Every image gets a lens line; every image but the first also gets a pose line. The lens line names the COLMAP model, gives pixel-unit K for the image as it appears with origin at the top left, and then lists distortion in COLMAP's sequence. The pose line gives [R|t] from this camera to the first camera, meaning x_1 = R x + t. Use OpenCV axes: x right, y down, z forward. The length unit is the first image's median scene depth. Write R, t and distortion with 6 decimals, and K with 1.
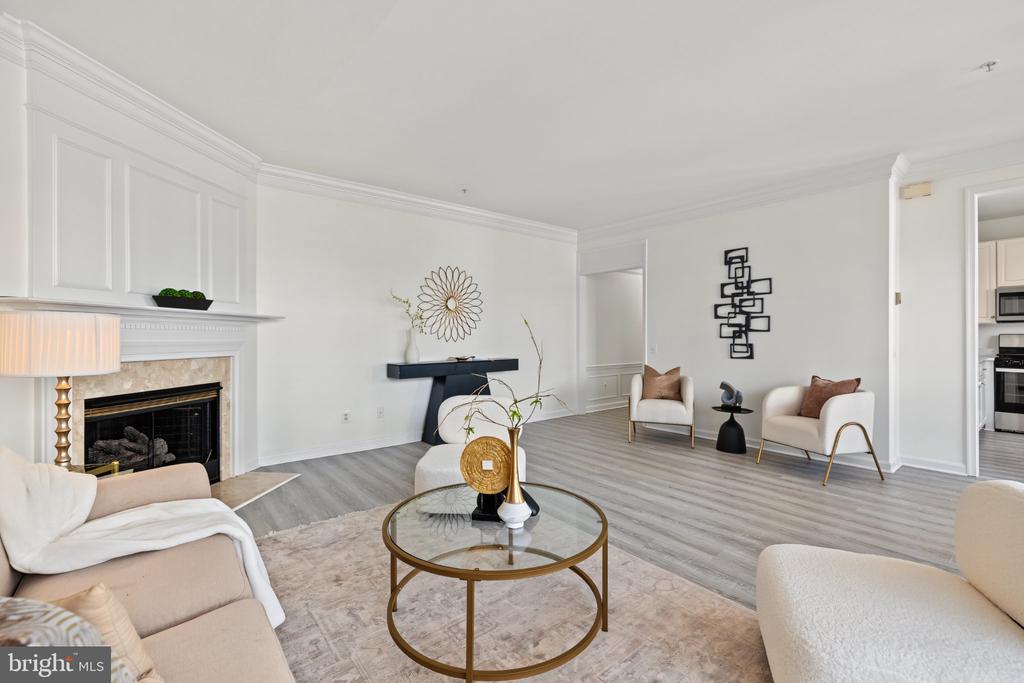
lens RADIAL K [[437.3, 0, 514.8], [0, 437.3, 339.8], [0, 0, 1]] dist [-0.003601, -0.000102]
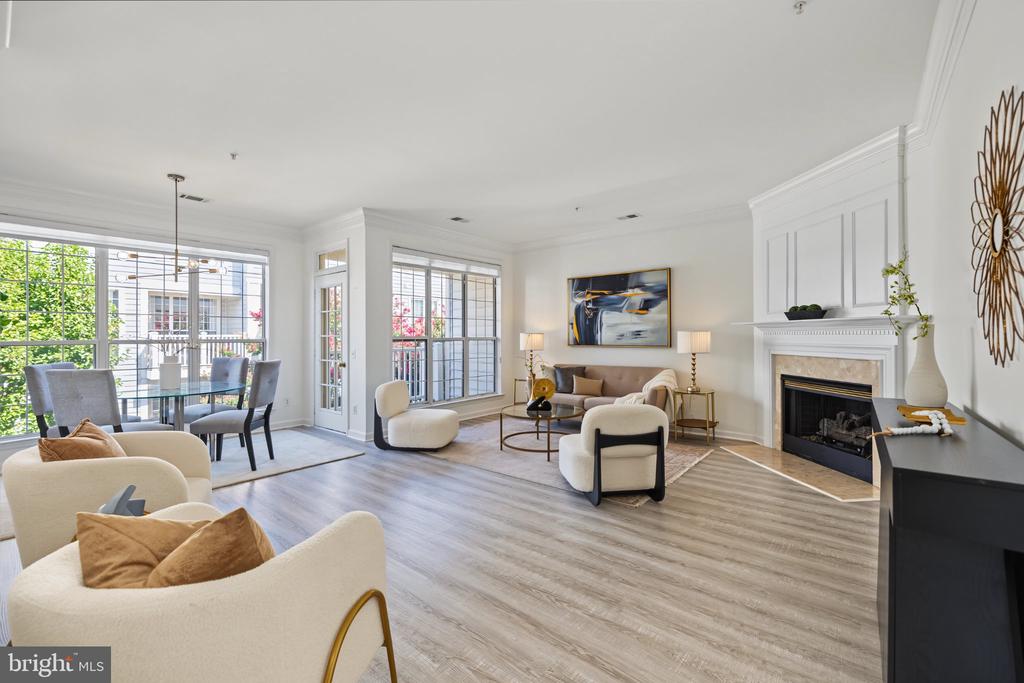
lens RADIAL K [[431.6, 0, 514.2], [0, 431.6, 336.8], [0, 0, 1]] dist [0.001668, 0.000188]
pose [[-0.978071, 0.004727, -0.208219, 0.249161], [0.003439, 0.999973, 0.006548, -0.018077], [0.208244, 0.005689, -0.978060, 1.338164]]
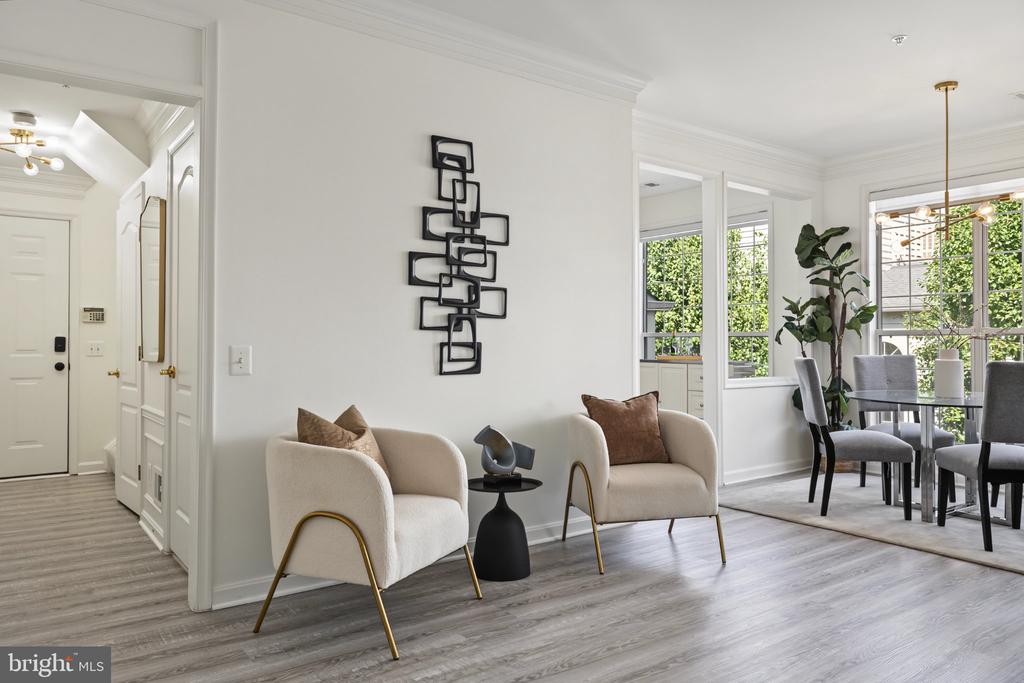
lens RADIAL K [[718.5, 0, 512.0], [0, 718.5, 341.5], [0, 0, 1]] dist [-0.000391, 0.001650]
pose [[0.045325, 0.002509, 0.998969, -0.256750], [0.004655, 0.999985, -0.002723, 0.010343], [-0.998961, 0.004774, 0.045313, 0.915709]]
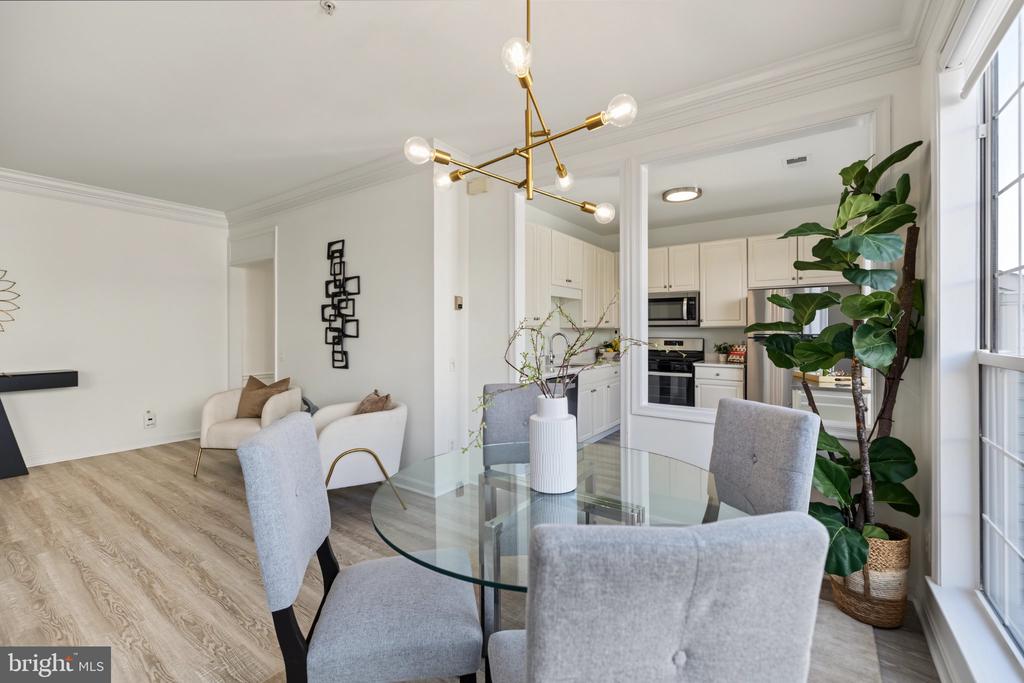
lens RADIAL K [[431.6, 0, 514.2], [0, 431.6, 336.8], [0, 0, 1]] dist [0.001668, 0.000188]
pose [[0.961508, -0.000306, 0.274777, 0.619674], [-0.000846, 0.999991, 0.004073, -0.023468], [-0.274776, -0.004149, 0.961499, 0.084667]]
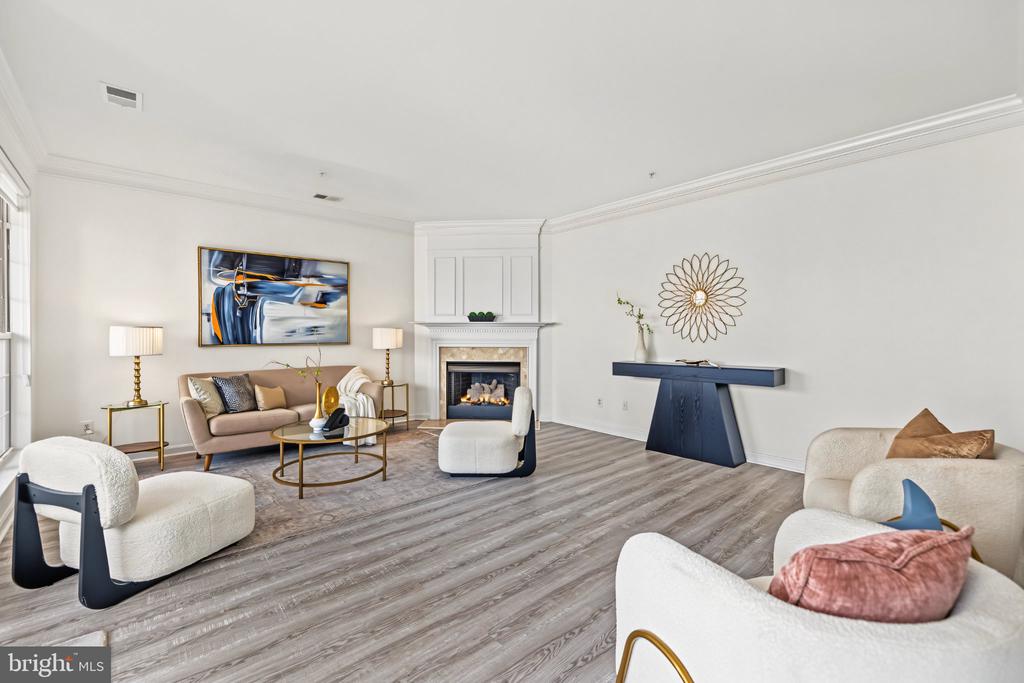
lens RADIAL K [[436.8, 0, 513.3], [0, 436.8, 333.7], [0, 0, 1]] dist [0.001838, -0.000004]
pose [[0.047630, 0.001824, -0.998863, 0.766356], [-0.006362, 0.999979, 0.001523, -0.012399], [0.998845, 0.006282, 0.047641, 0.664479]]
